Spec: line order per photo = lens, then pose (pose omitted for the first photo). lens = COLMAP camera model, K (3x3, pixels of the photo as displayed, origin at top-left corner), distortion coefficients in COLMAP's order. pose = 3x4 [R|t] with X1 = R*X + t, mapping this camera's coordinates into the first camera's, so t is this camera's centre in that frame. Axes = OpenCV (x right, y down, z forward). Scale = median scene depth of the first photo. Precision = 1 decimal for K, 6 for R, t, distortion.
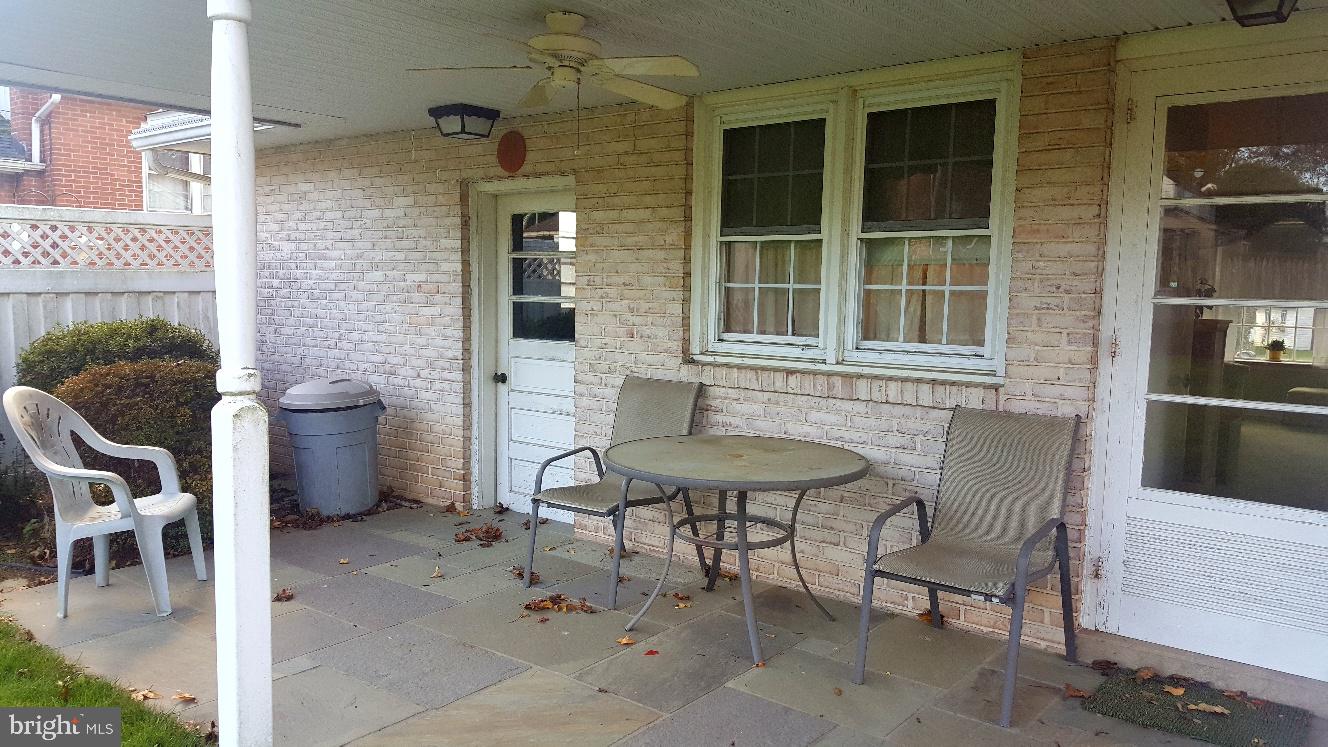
lens RADIAL K [[975.7, 0, 664.0], [0, 975.7, 373.5], [0, 0, 1]] dist [0.183567, -0.227219]
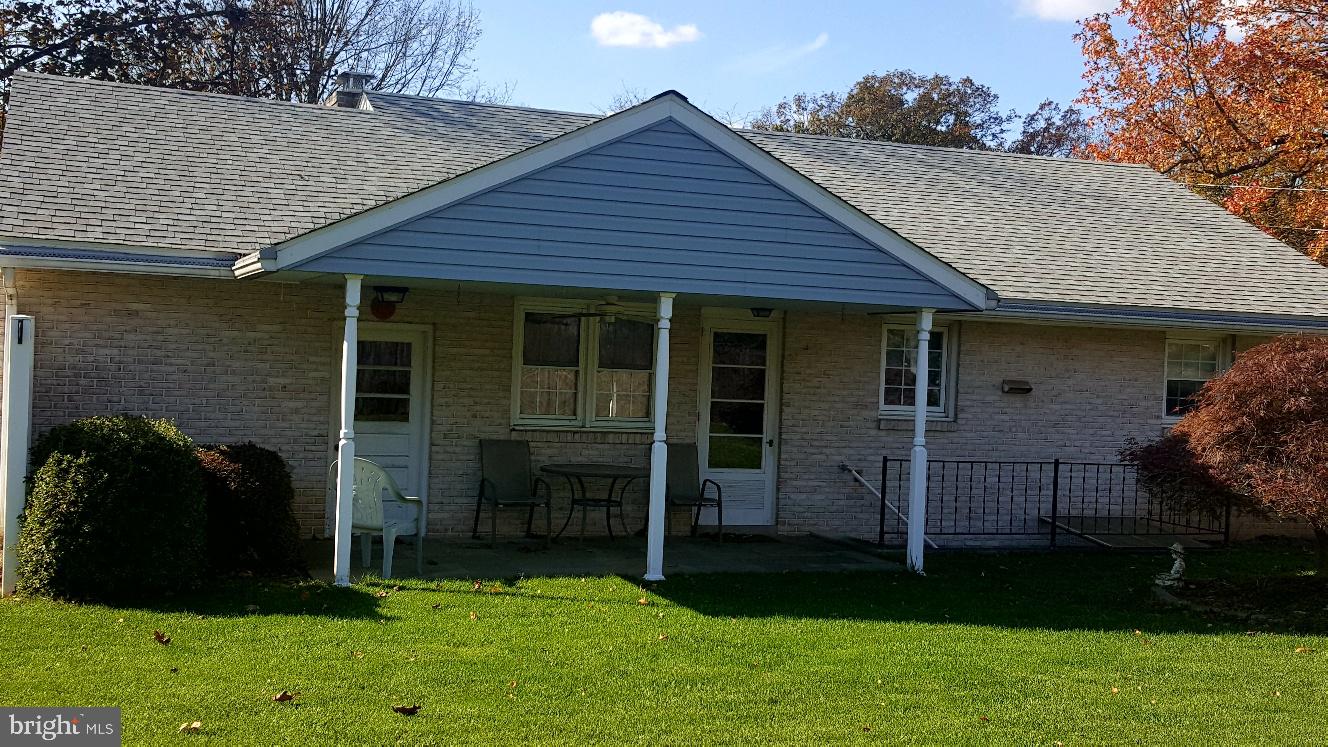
lens RADIAL K [[975.7, 0, 664.0], [0, 975.7, 373.5], [0, 0, 1]] dist [0.183567, -0.227219]
pose [[0.591298, 0.009714, 0.806395, -1.321083], [0.042673, 0.998150, -0.043315, -0.025680], [-0.805324, 0.060023, 0.589789, -0.368403]]
